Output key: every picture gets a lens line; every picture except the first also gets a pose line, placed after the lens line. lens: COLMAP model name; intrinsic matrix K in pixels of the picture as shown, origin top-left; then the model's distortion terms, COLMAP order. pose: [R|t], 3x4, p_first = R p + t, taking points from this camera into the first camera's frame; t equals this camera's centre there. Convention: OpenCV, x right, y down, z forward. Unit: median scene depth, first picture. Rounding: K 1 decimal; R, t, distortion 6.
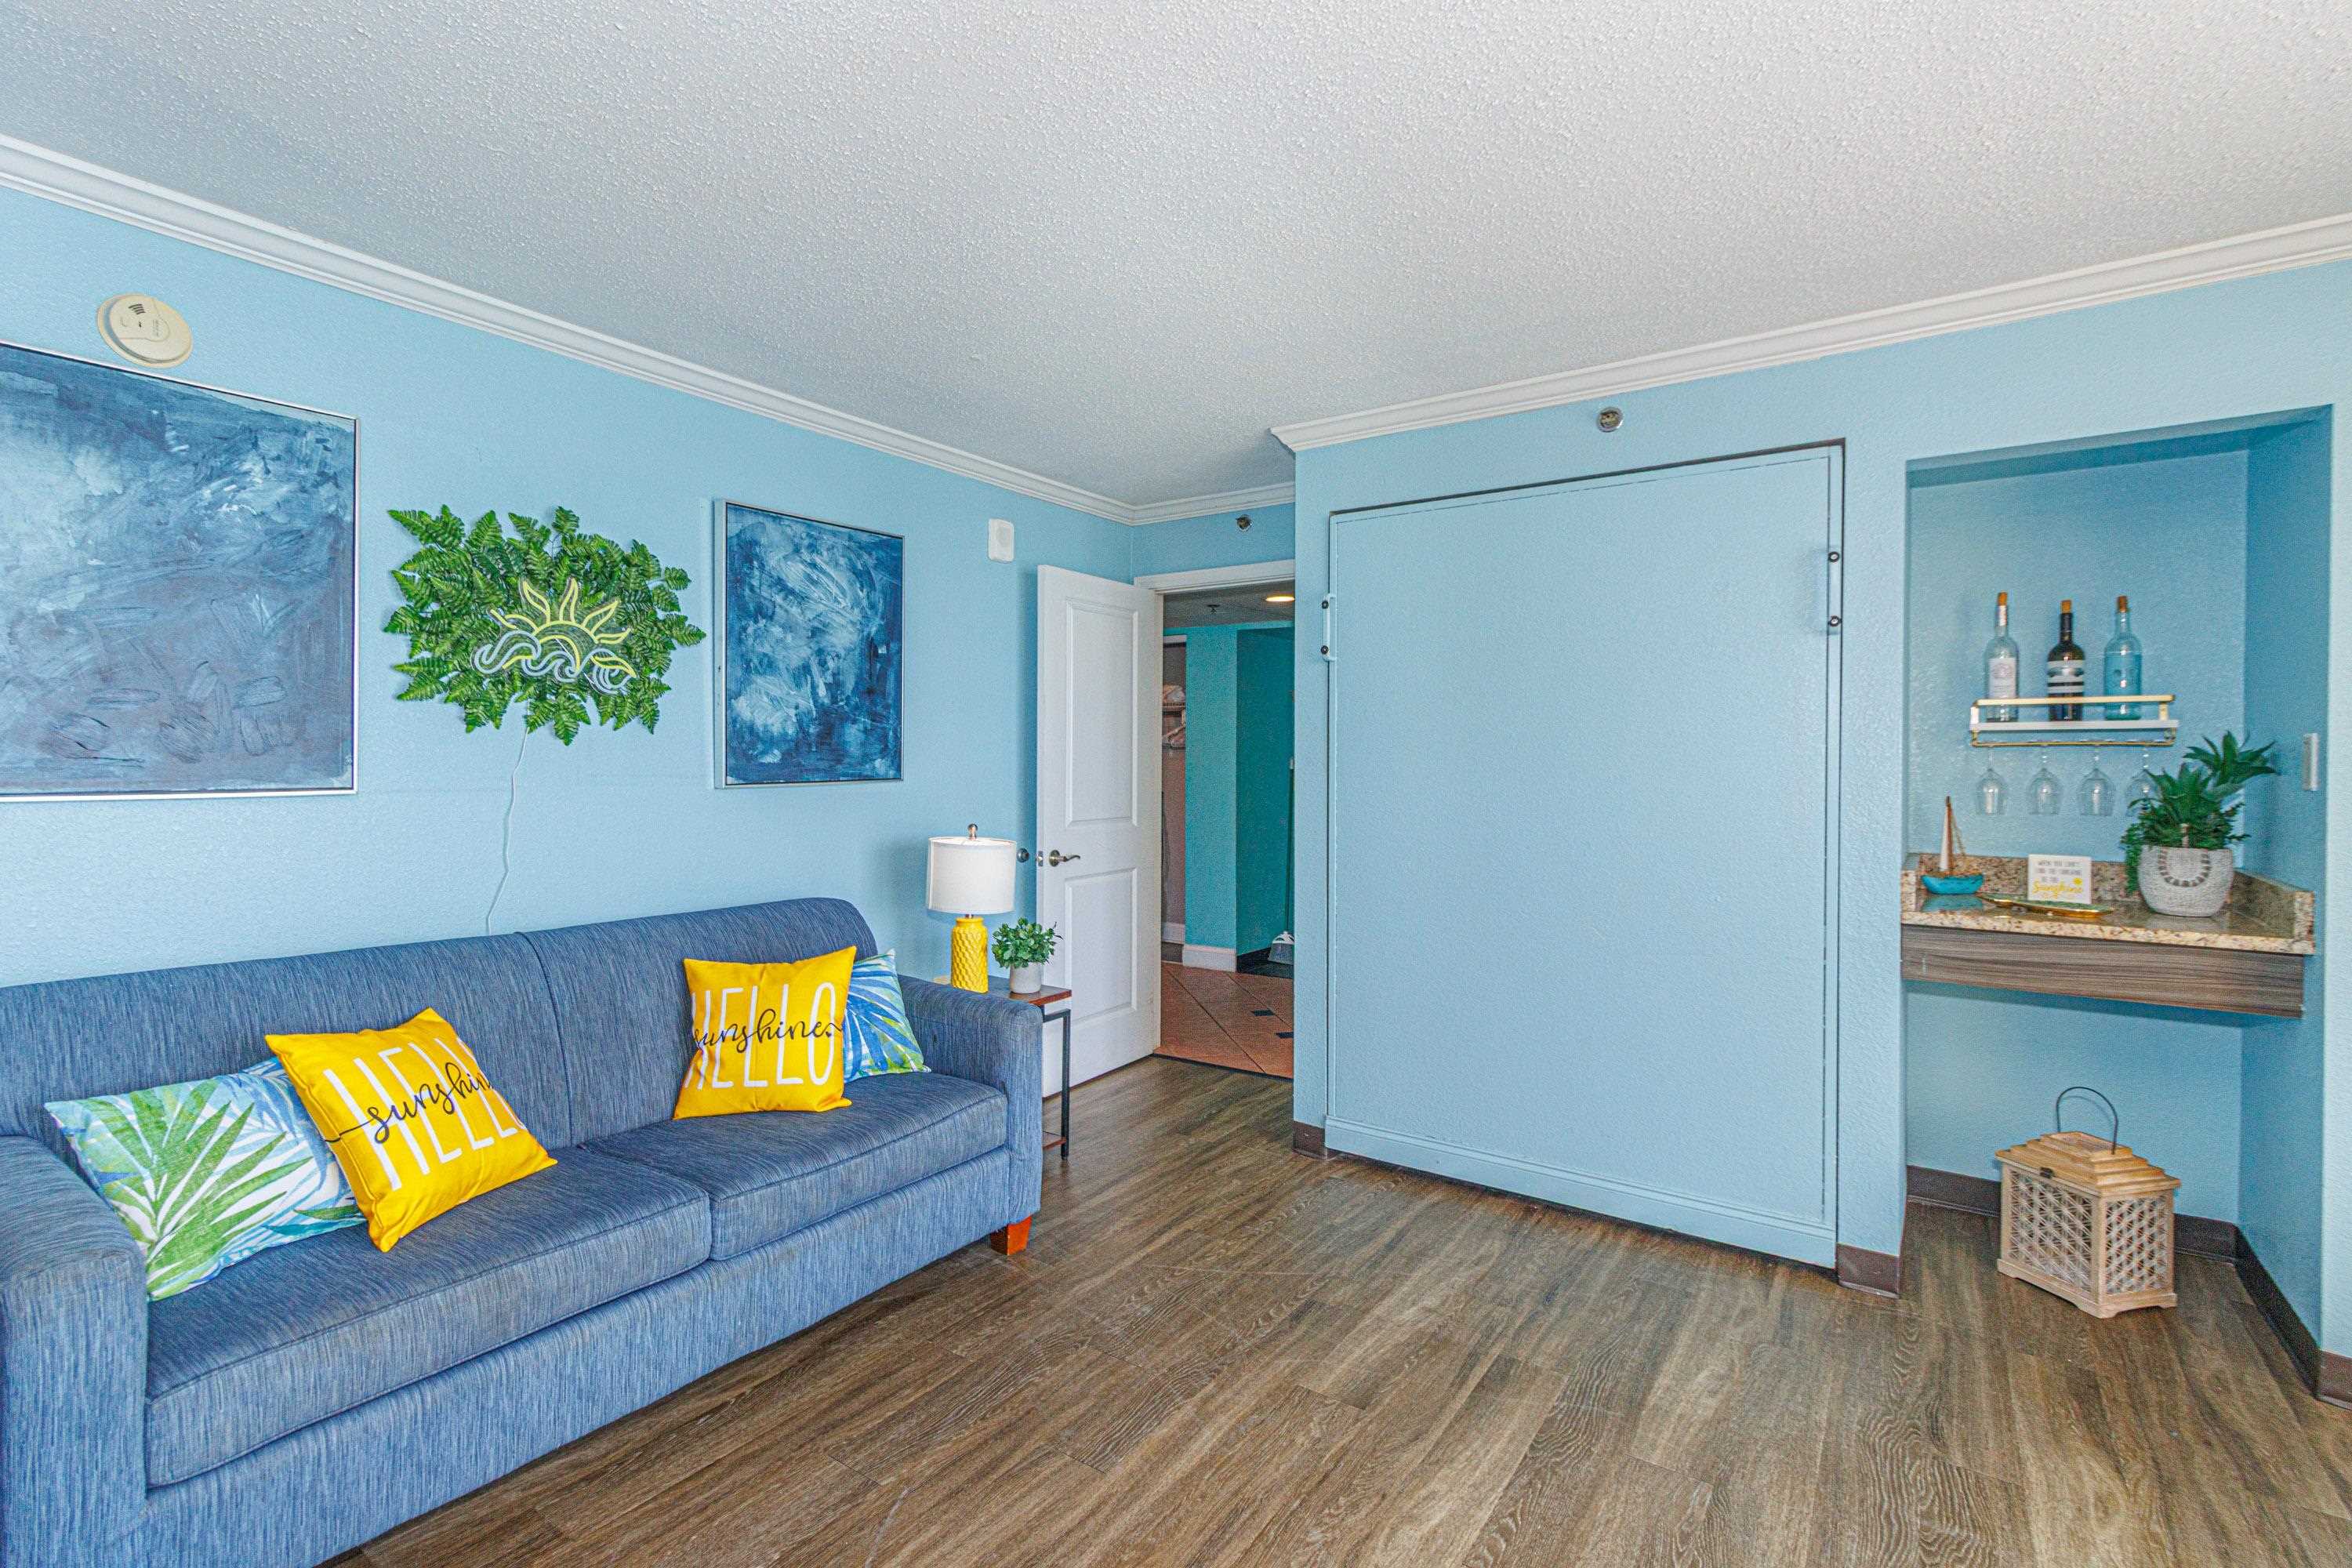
lens RADIAL K [[1094.5, 0, 1177.9], [0, 1094.5, 765.8], [0, 0, 1]] dist [0.002092, 0.001412]
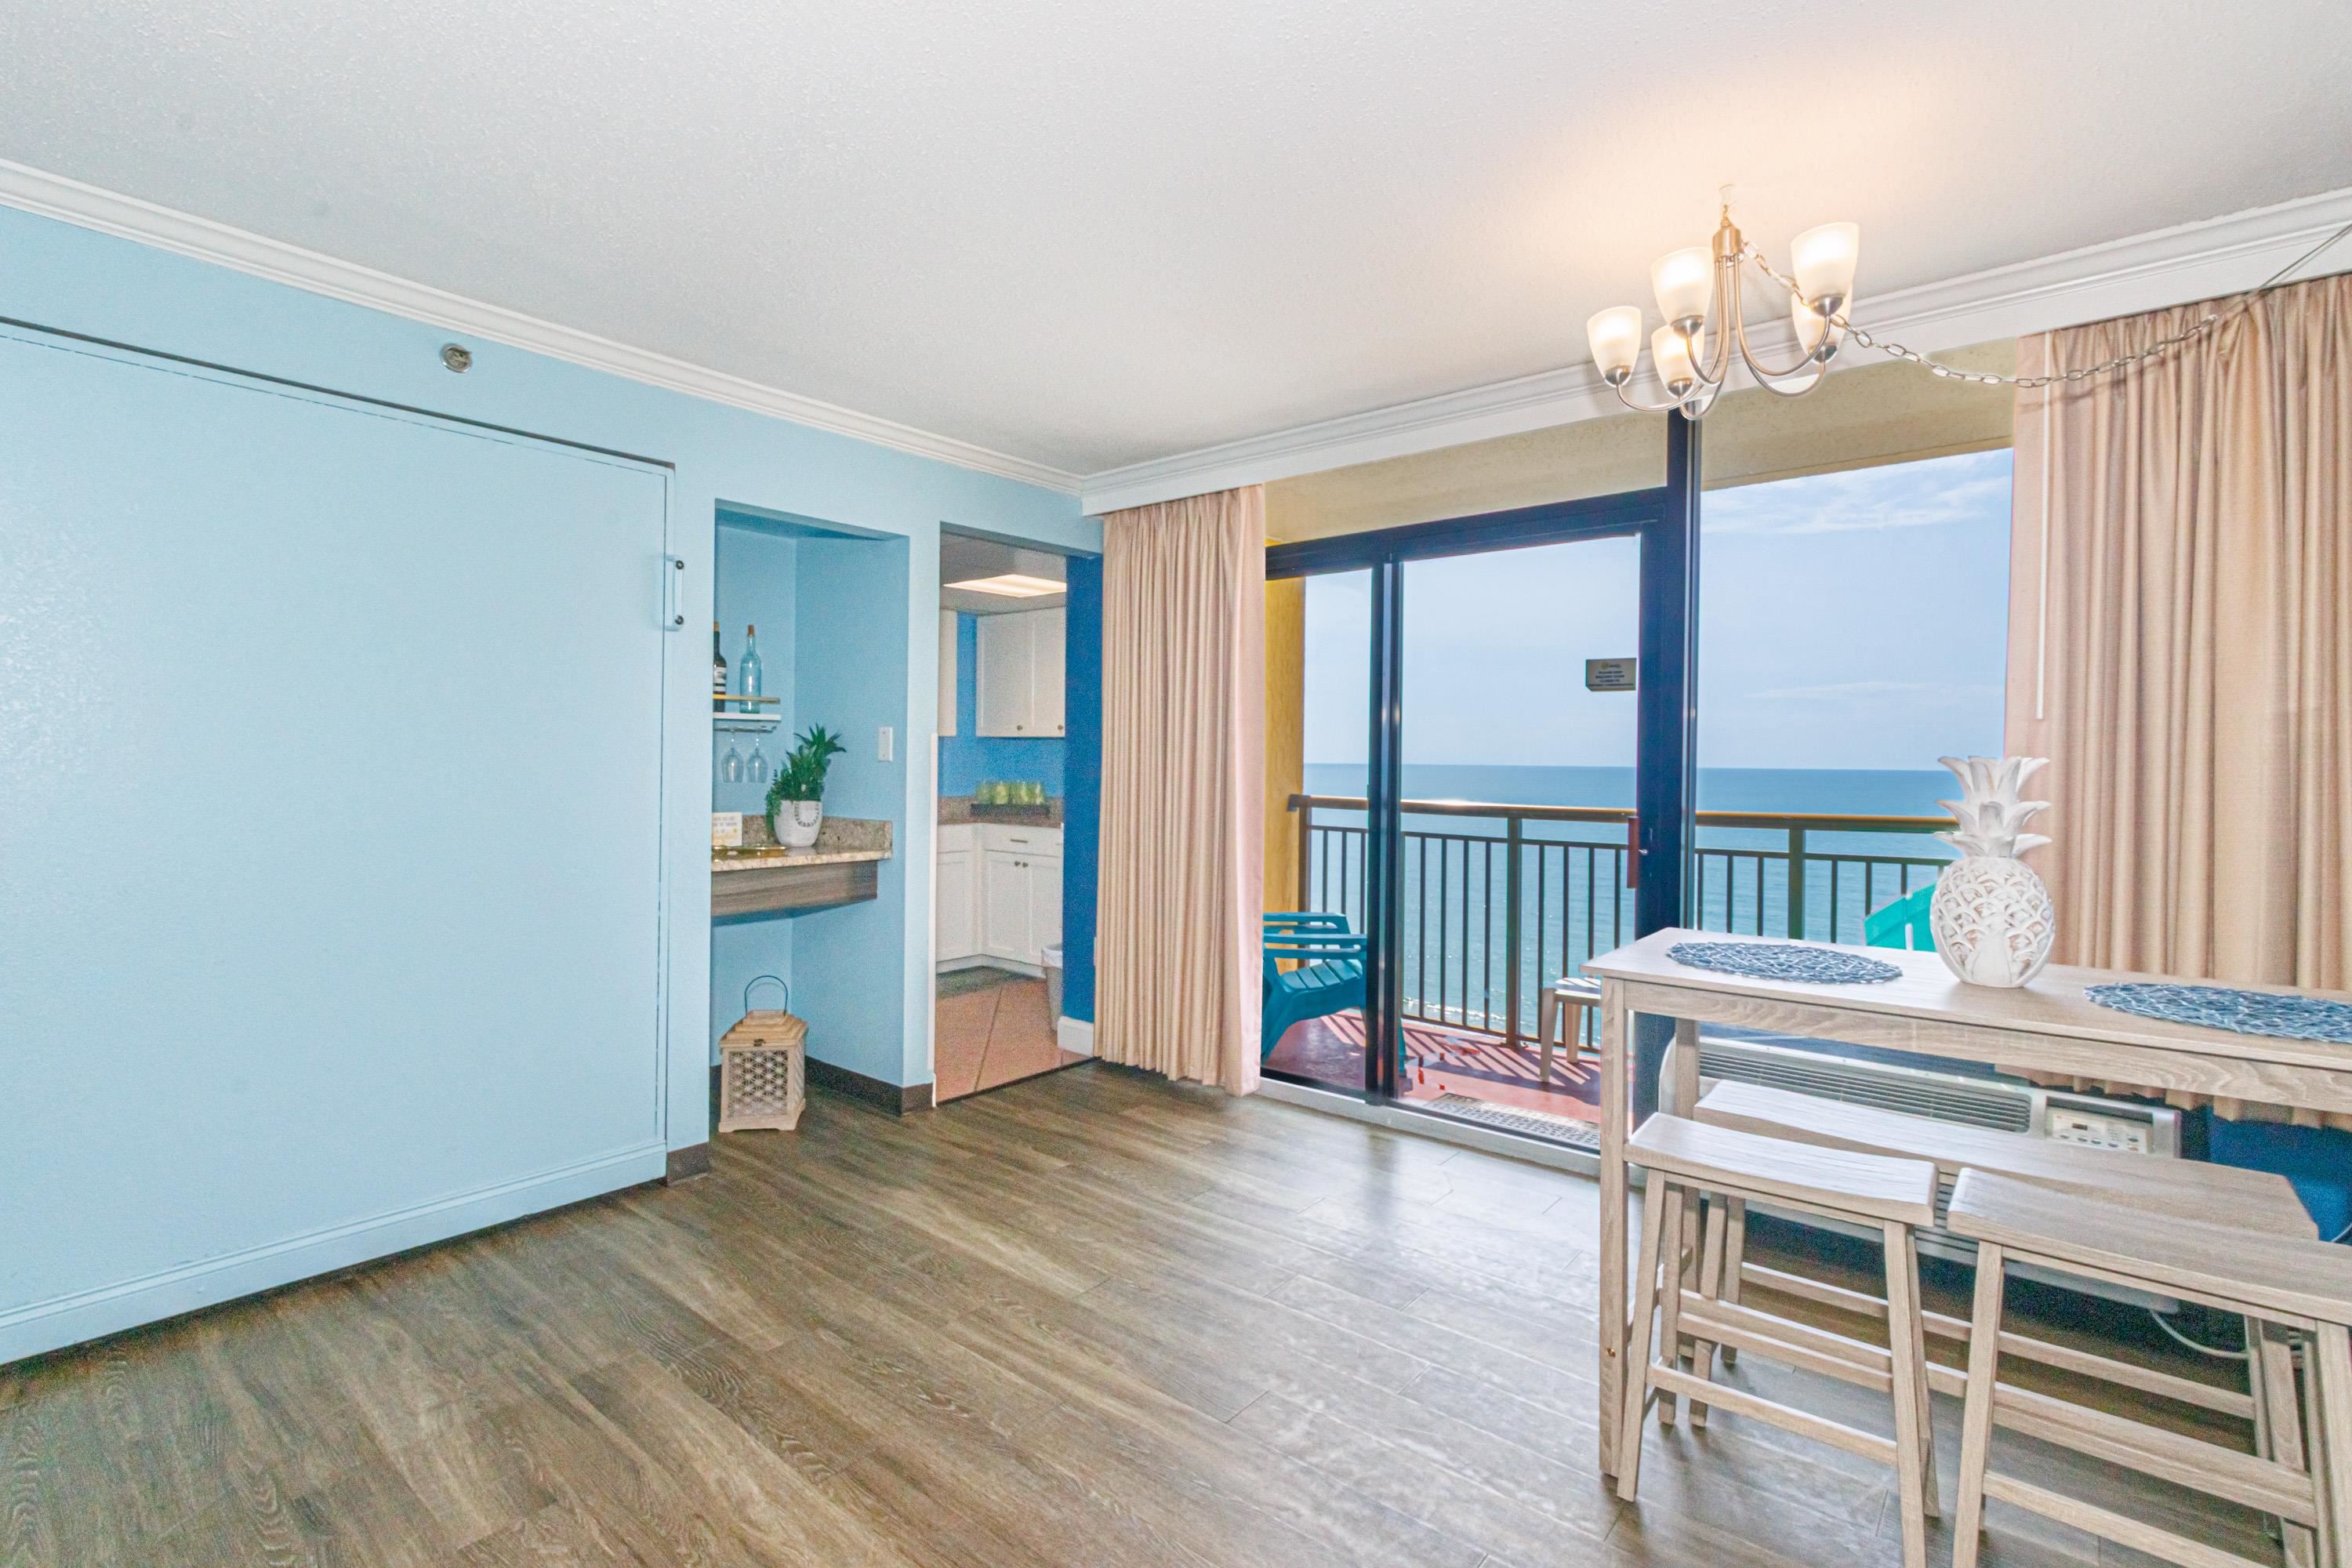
lens RADIAL K [[1061.7, 0, 1176.0], [0, 1061.7, 784.0], [0, 0, 1]] dist [-0.000082, -0.000267]
pose [[0.088713, -0.030505, 0.995590, -0.485281], [-0.006596, 0.999491, 0.031212, 0.001983], [-0.996035, -0.009336, 0.088467, 0.372927]]
